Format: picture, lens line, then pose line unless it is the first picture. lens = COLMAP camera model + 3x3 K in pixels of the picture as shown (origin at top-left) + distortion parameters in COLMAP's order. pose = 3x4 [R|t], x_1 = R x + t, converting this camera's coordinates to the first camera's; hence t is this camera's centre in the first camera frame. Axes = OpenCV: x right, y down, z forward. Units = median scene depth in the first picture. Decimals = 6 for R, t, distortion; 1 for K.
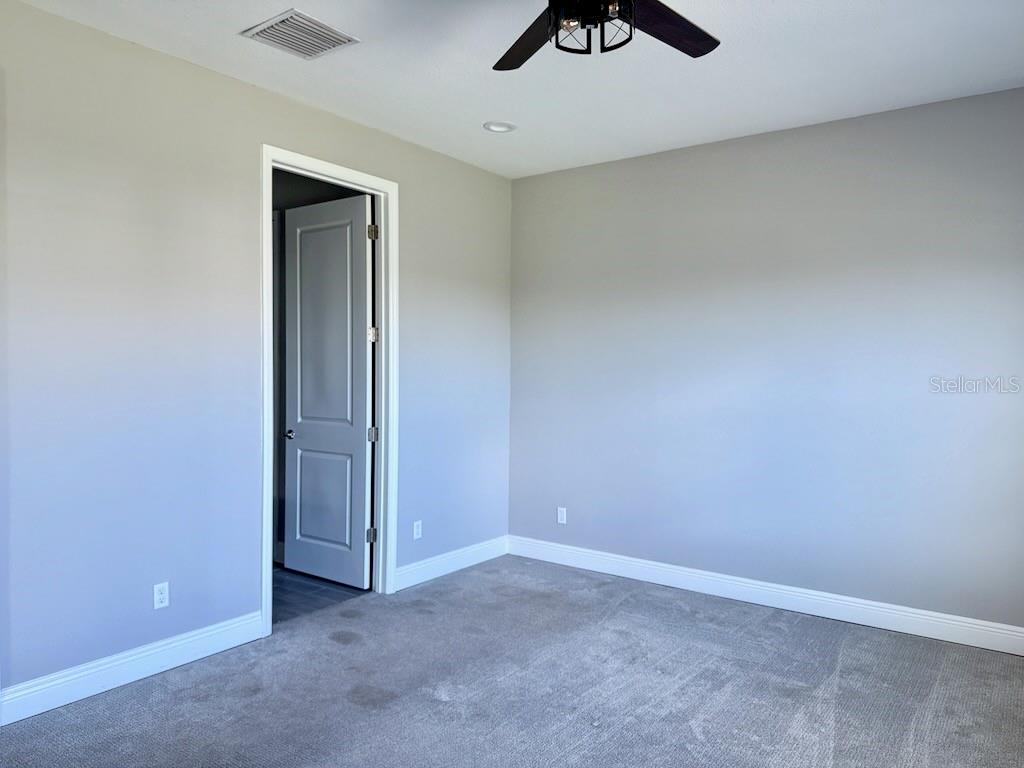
lens RADIAL K [[726.7, 0, 512.0], [0, 726.7, 384.0], [0, 0, 1]] dist [-0.007706, 0.000516]
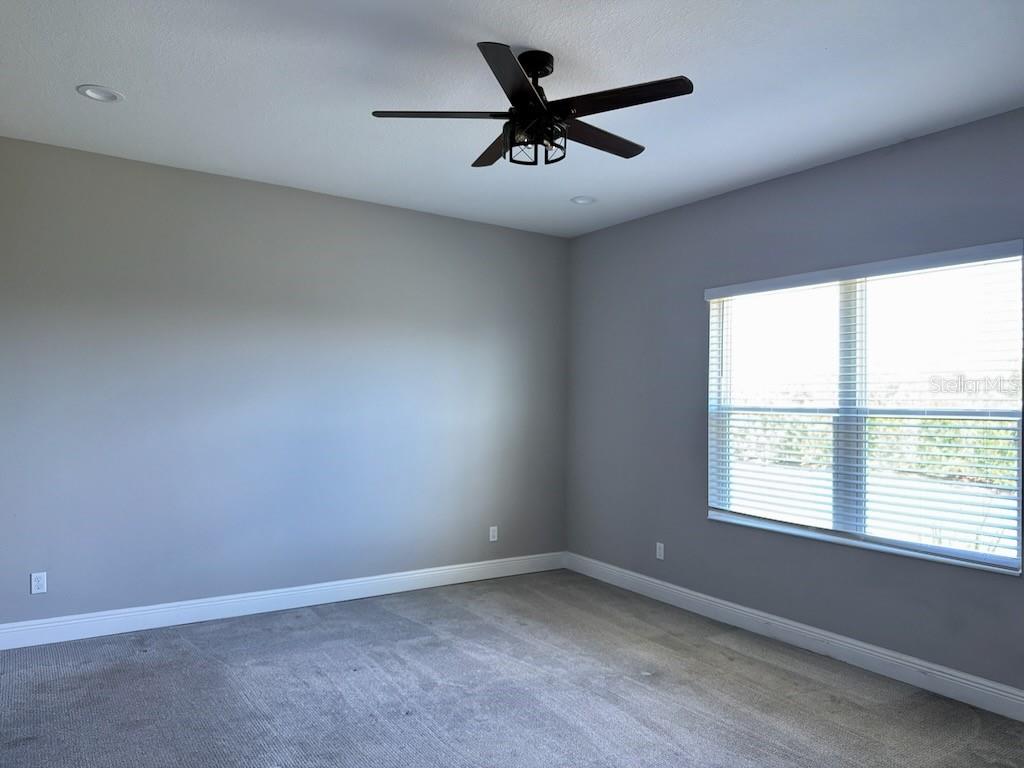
lens RADIAL K [[729.0, 0, 504.0], [0, 729.0, 390.1], [0, 0, 1]] dist [0.104014, -0.141597]
pose [[0.370226, 0.003257, 0.928936, -0.721009], [0.015279, 0.999837, -0.009596, -0.016530], [-0.928816, 0.017746, 0.370115, 0.339589]]
